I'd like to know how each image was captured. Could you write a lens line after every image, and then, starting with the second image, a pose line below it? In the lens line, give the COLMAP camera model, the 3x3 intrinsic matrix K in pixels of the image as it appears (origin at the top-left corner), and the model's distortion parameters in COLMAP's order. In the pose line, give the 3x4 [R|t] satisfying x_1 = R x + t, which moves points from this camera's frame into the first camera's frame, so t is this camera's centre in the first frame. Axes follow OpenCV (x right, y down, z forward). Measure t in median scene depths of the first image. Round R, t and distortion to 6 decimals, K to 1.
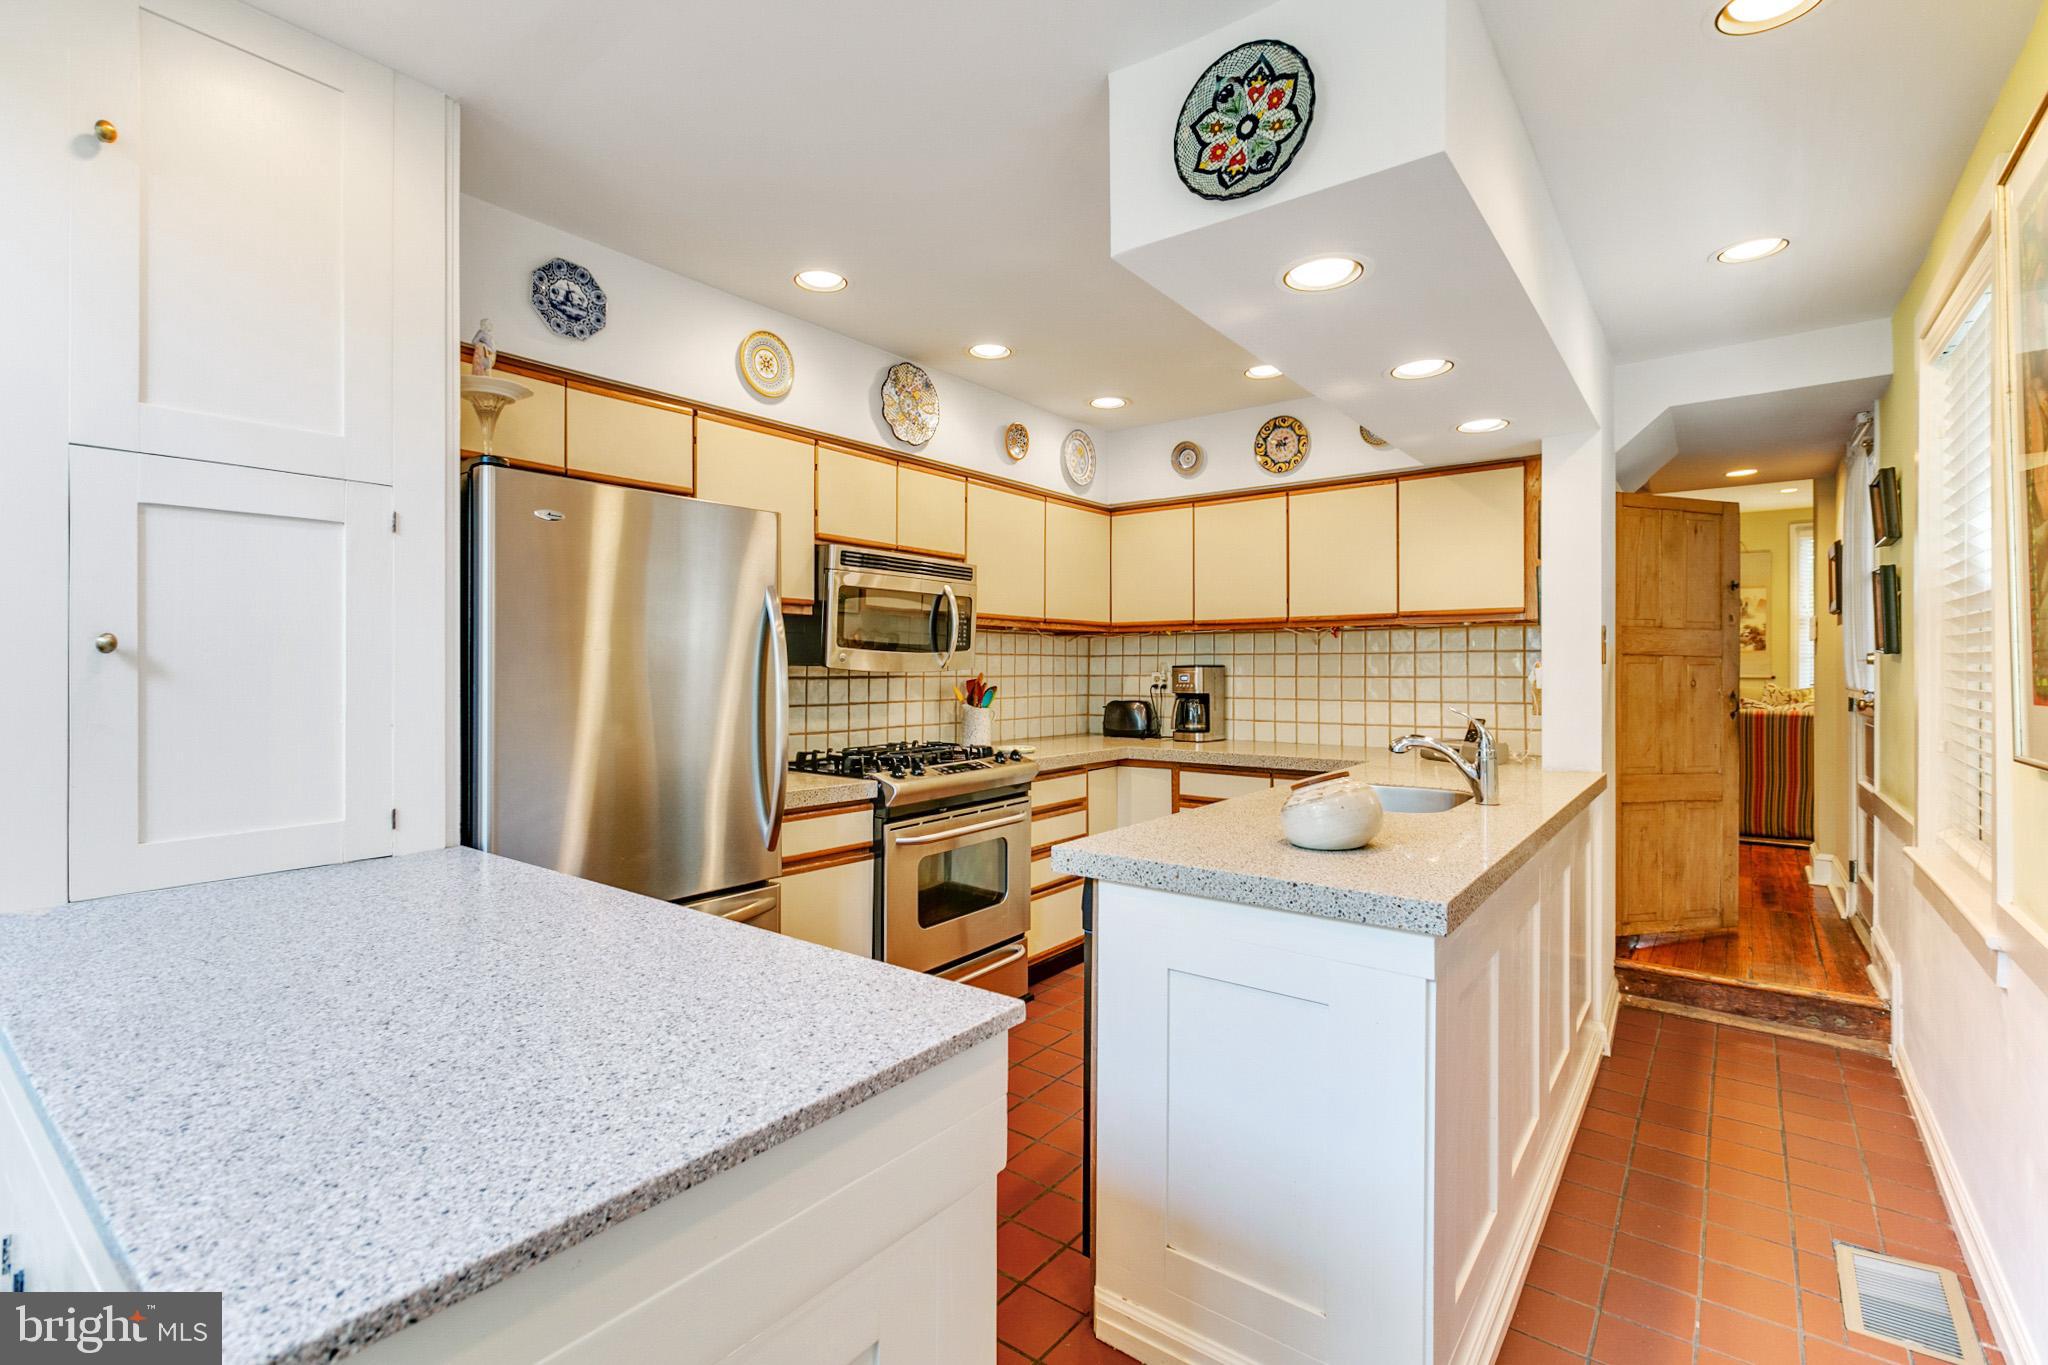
lens RADIAL K [[931.3, 0, 1034.0], [0, 931.3, 658.6], [0, 0, 1]] dist [0.001850, 0.000322]
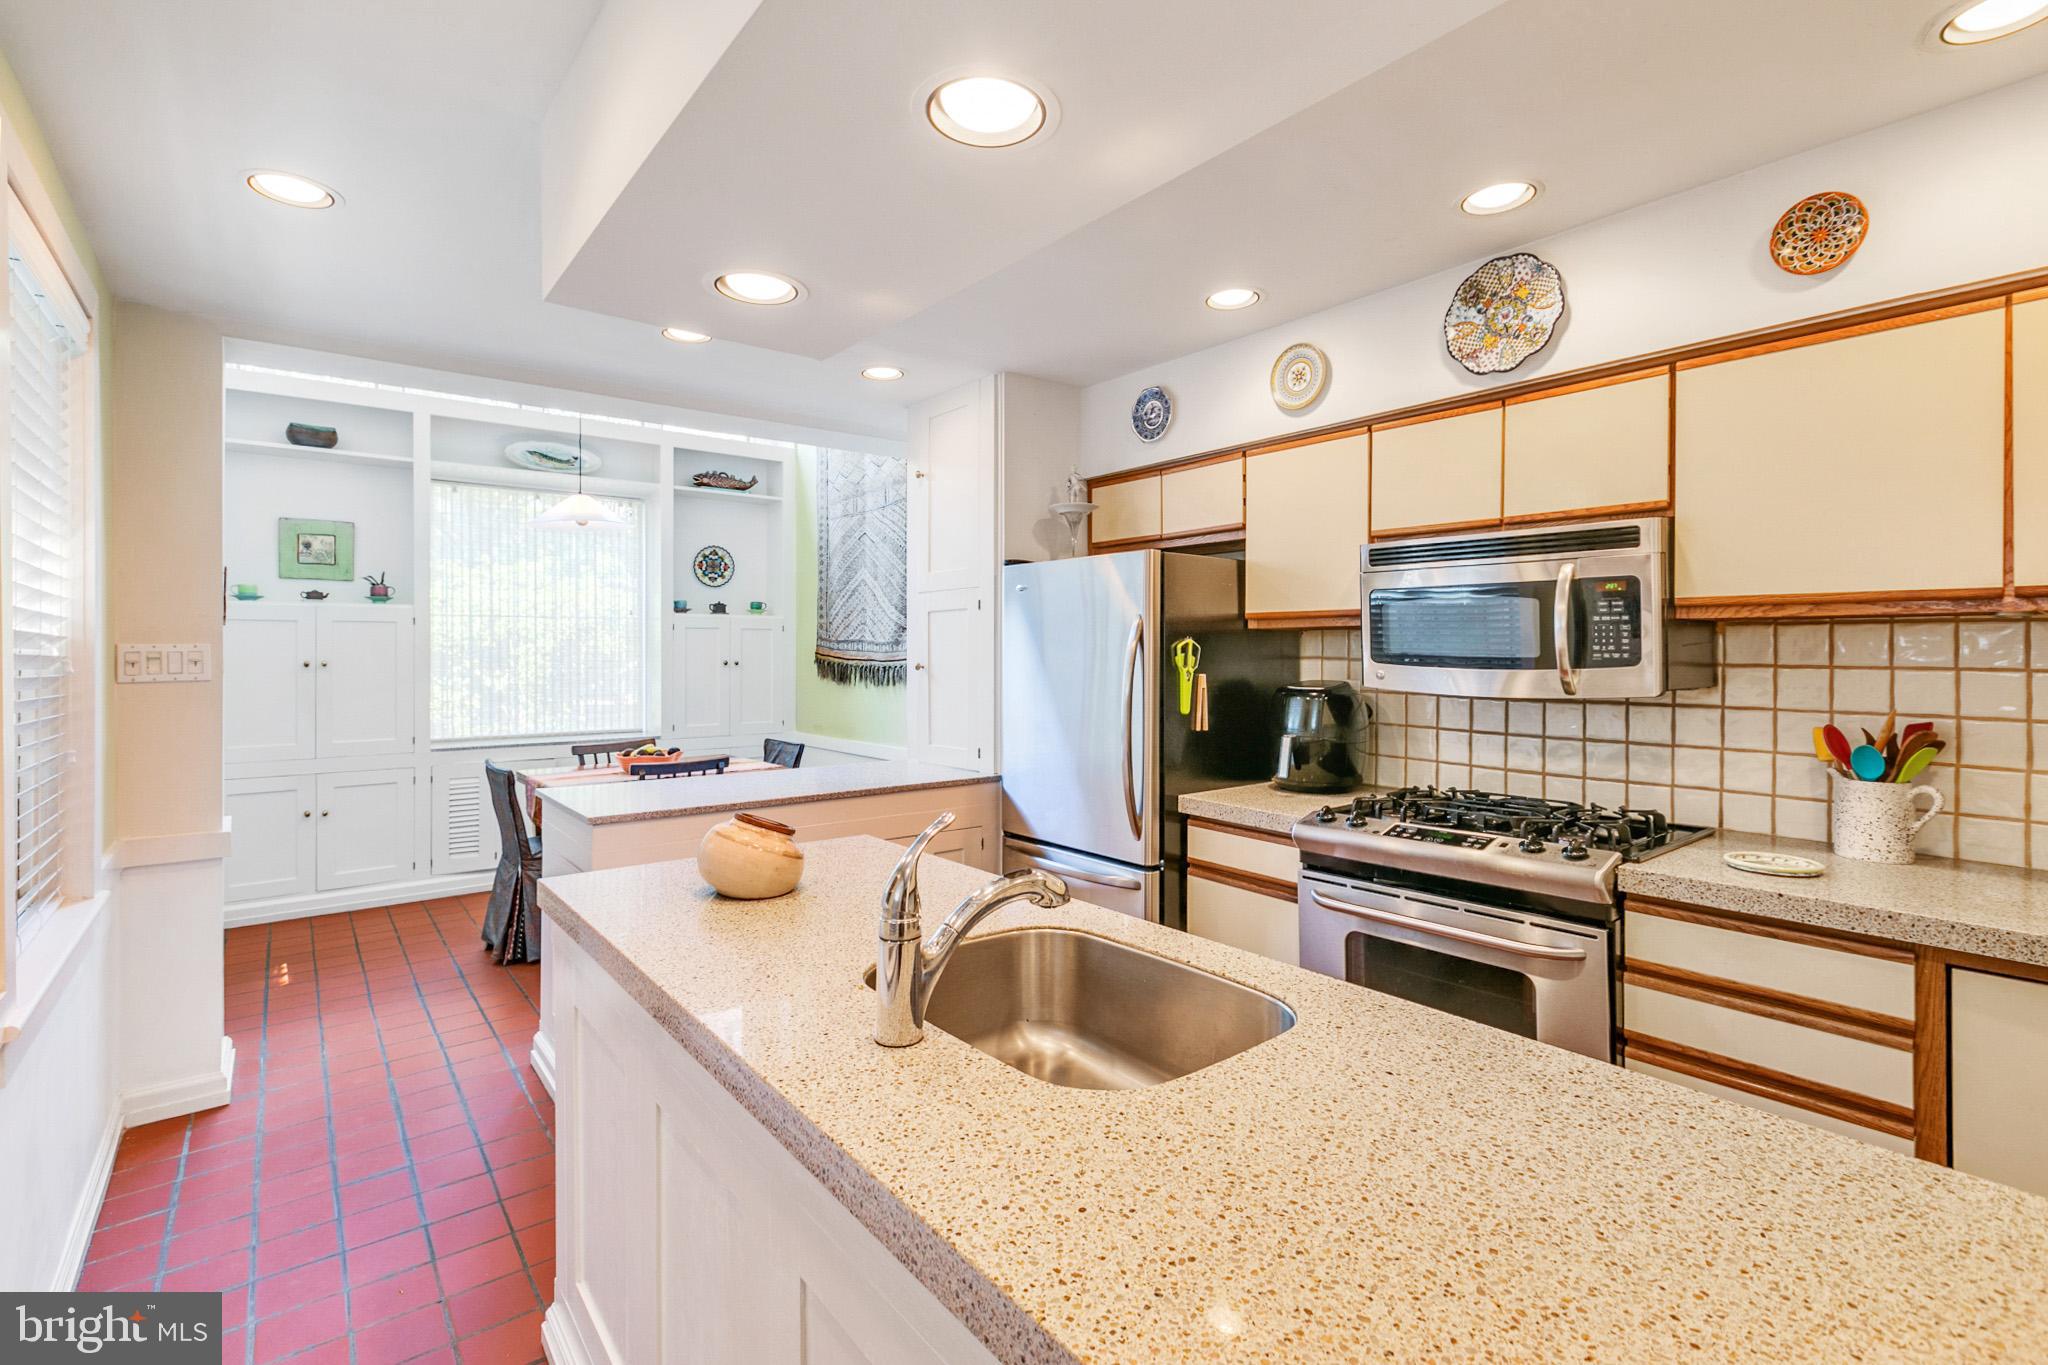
lens RADIAL K [[925.7, 0, 1019.5], [0, 925.7, 667.3], [0, 0, 1]] dist [-0.001520, 0.000007]
pose [[-0.248882, 0.012613, -0.968452, 0.583426], [0.004292, 0.999920, 0.011920, -0.017249], [0.968524, -0.001190, -0.248916, 0.757860]]
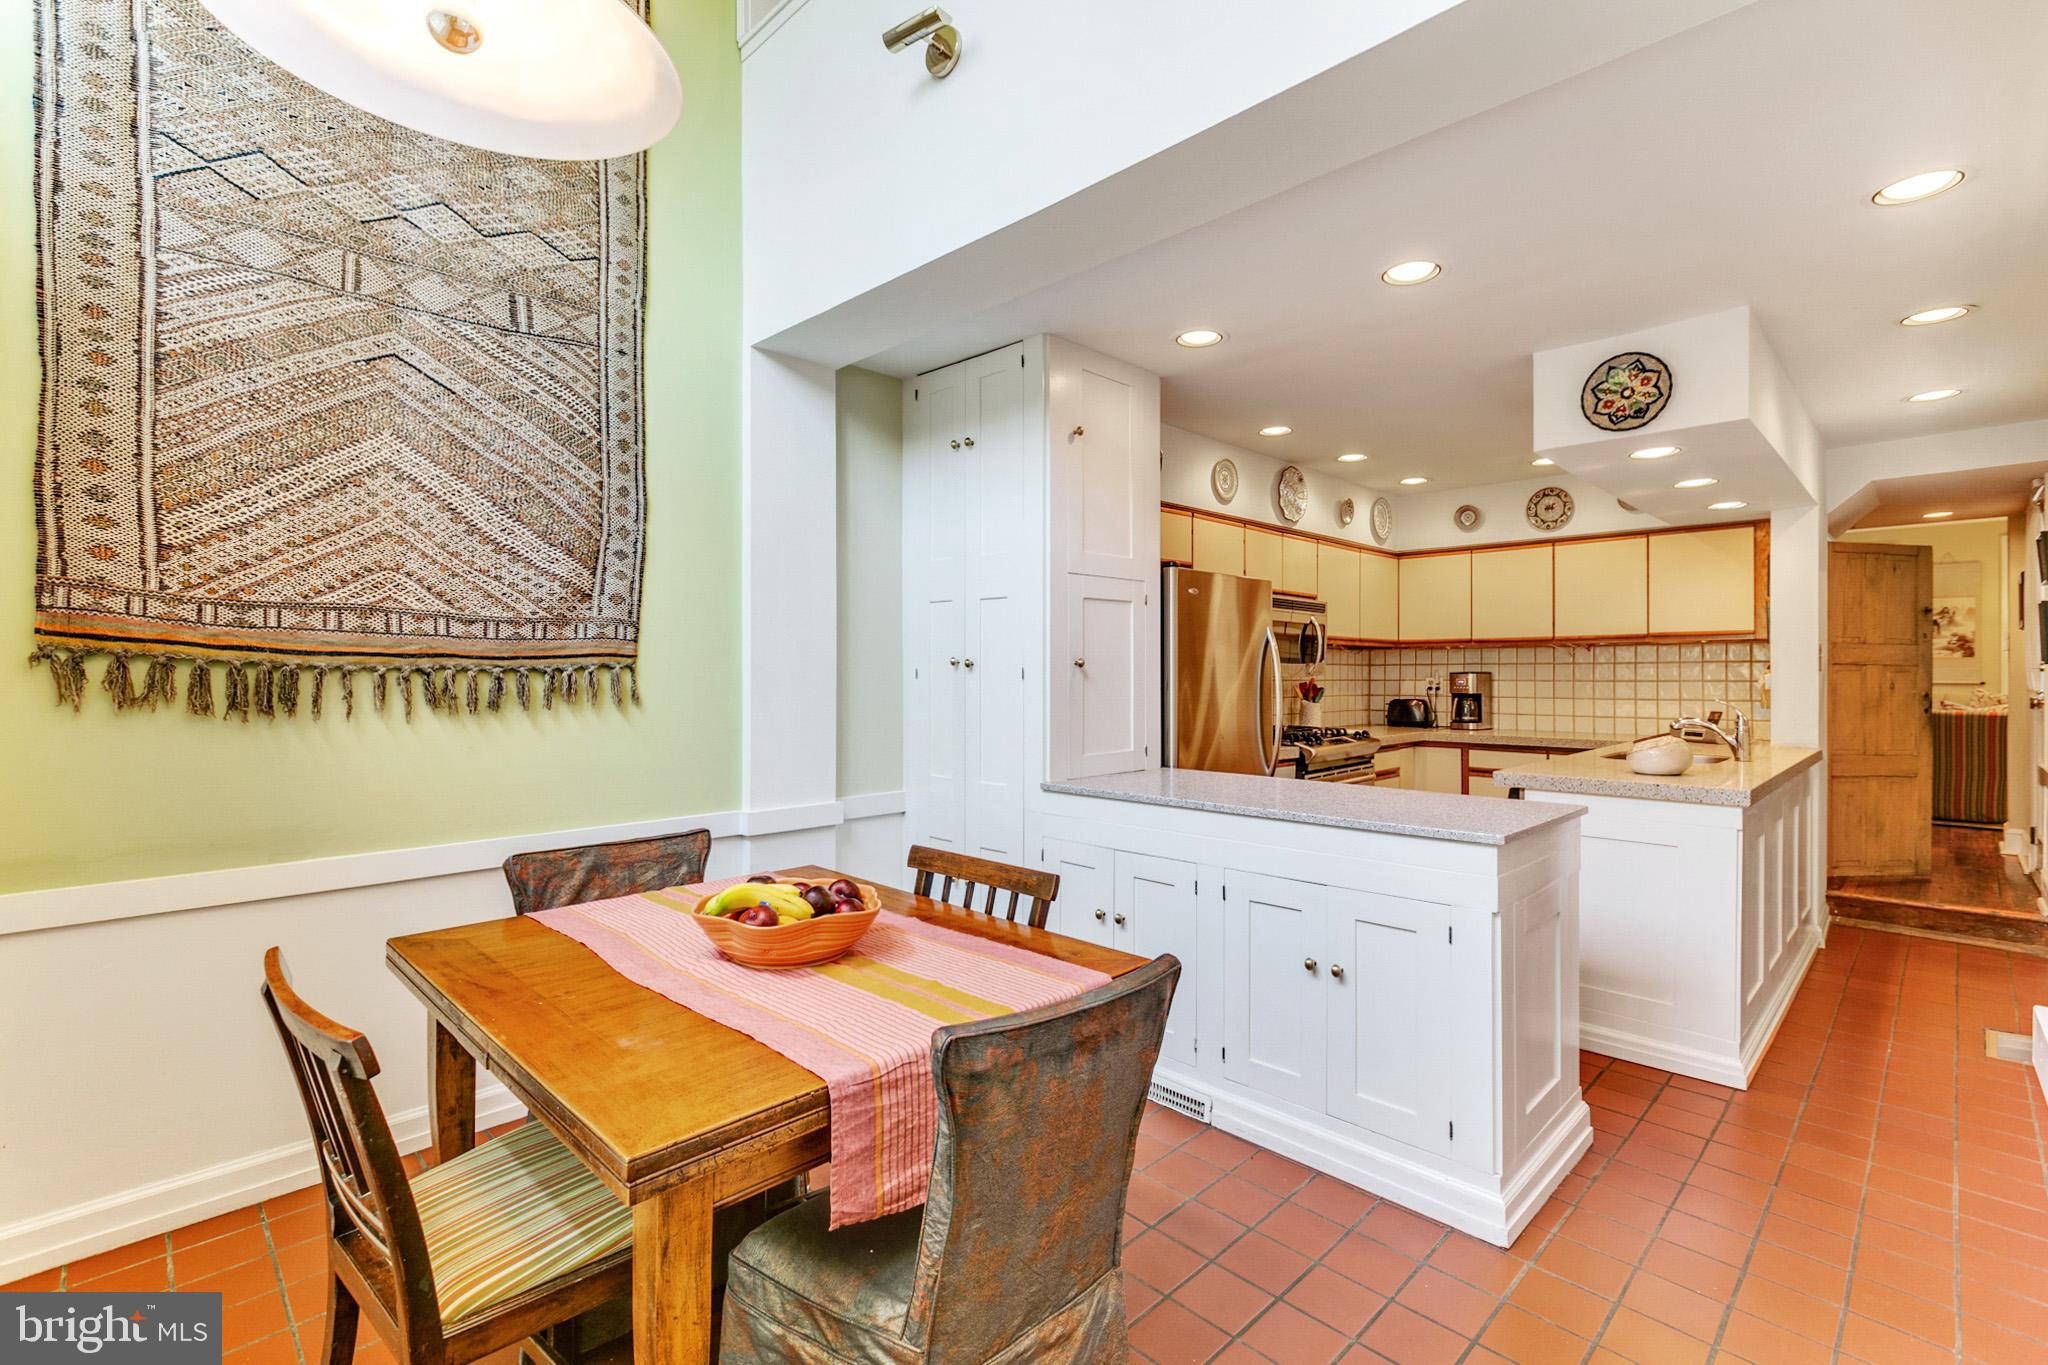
lens RADIAL K [[925.7, 0, 1019.5], [0, 925.7, 667.3], [0, 0, 1]] dist [-0.001520, 0.000007]
pose [[0.989435, -0.000551, -0.144975, -0.319552], [0.000984, 0.999995, 0.002913, -0.004894], [0.144973, -0.003025, 0.989431, -0.465593]]
